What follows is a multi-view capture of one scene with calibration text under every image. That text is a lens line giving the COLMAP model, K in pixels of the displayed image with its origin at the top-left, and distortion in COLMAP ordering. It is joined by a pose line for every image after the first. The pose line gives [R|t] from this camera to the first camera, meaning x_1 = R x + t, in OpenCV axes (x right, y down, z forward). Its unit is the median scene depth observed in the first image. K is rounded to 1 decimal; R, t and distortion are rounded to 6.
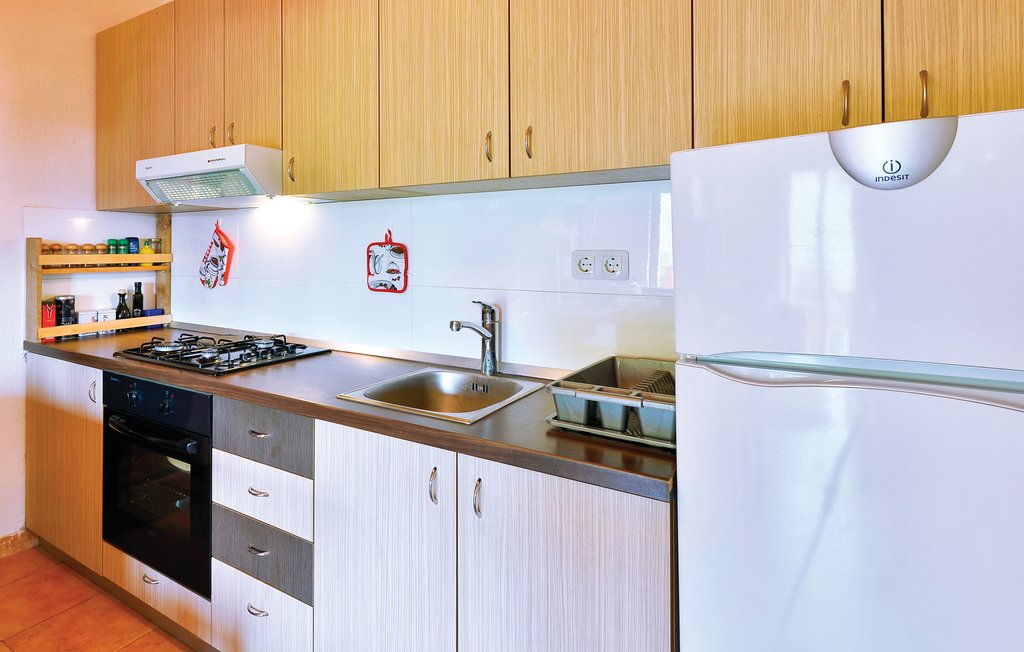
lens RADIAL K [[575.4, 0, 387.4], [0, 575.4, 249.6], [0, 0, 1]] dist [0.003178, 0.000591]
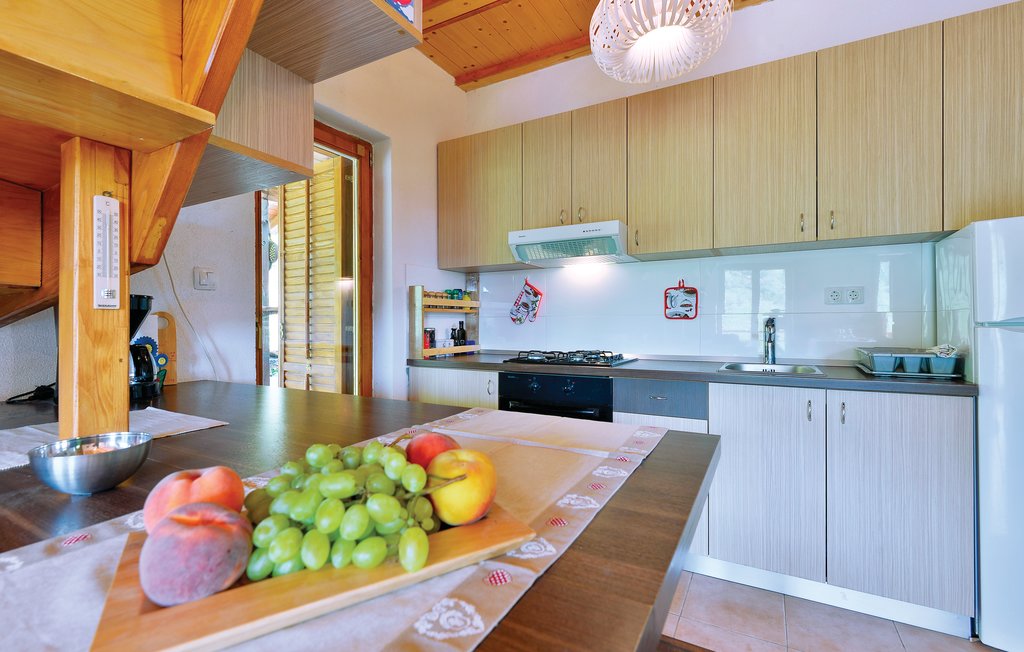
lens RADIAL K [[467.3, 0, 506.9], [0, 467.3, 328.0], [0, 0, 1]] dist [0.000814, -0.000635]
pose [[0.993800, -0.003739, 0.111122, -0.610420], [0.002303, 0.999912, 0.013046, 0.080752], [-0.111161, -0.012710, 0.993721, -0.201492]]
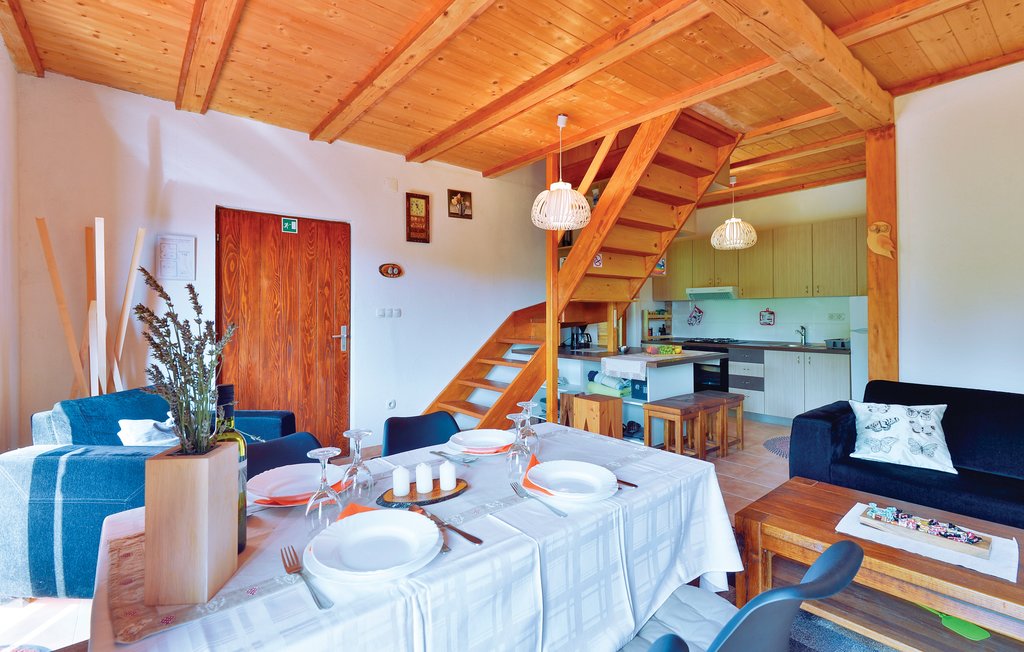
lens RADIAL K [[467.3, 0, 500.7], [0, 467.3, 311.5], [0, 0, 1]] dist [0.000814, -0.000635]
pose [[0.963538, -0.007197, -0.267474, -0.819800], [0.007202, 0.999974, -0.000961, -0.018391], [0.267474, -0.001001, 0.963565, -2.239158]]
